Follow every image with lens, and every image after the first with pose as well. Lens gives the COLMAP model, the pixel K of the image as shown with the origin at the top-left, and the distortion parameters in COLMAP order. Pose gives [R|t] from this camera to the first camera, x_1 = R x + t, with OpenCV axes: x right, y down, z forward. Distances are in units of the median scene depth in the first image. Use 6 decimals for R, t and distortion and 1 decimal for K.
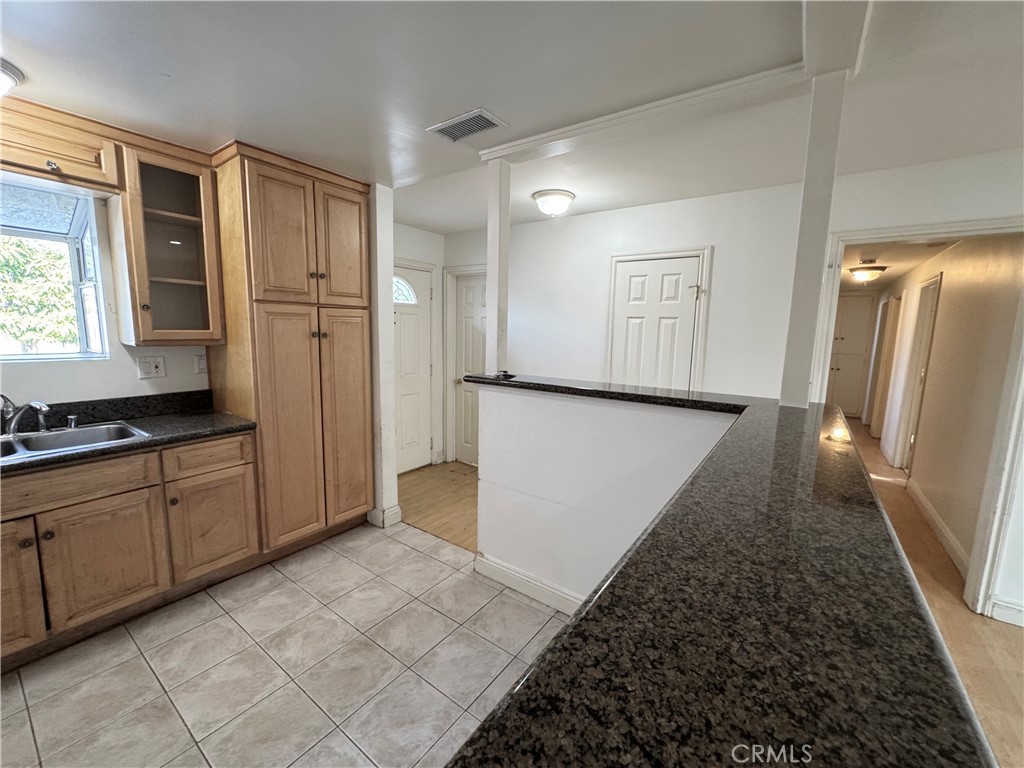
lens RADIAL K [[412.7, 0, 512.0], [0, 412.7, 384.0], [0, 0, 1]] dist [-0.001335, -0.000022]
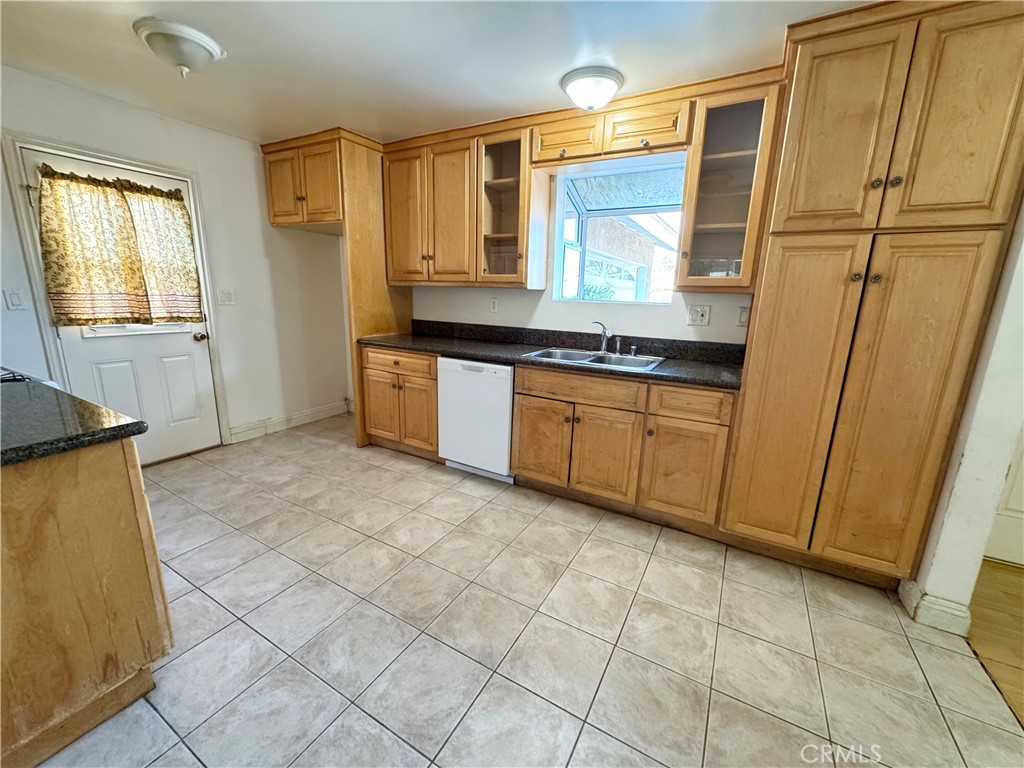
lens RADIAL K [[411.7, 0, 512.0], [0, 411.7, 384.0], [0, 0, 1]] dist [-0.001486, 0.000639]
pose [[0.104947, 0.196272, -0.974917, 0.164817], [-0.160287, 0.970852, 0.178199, 0.020800], [0.981476, 0.137565, 0.133348, 0.427107]]
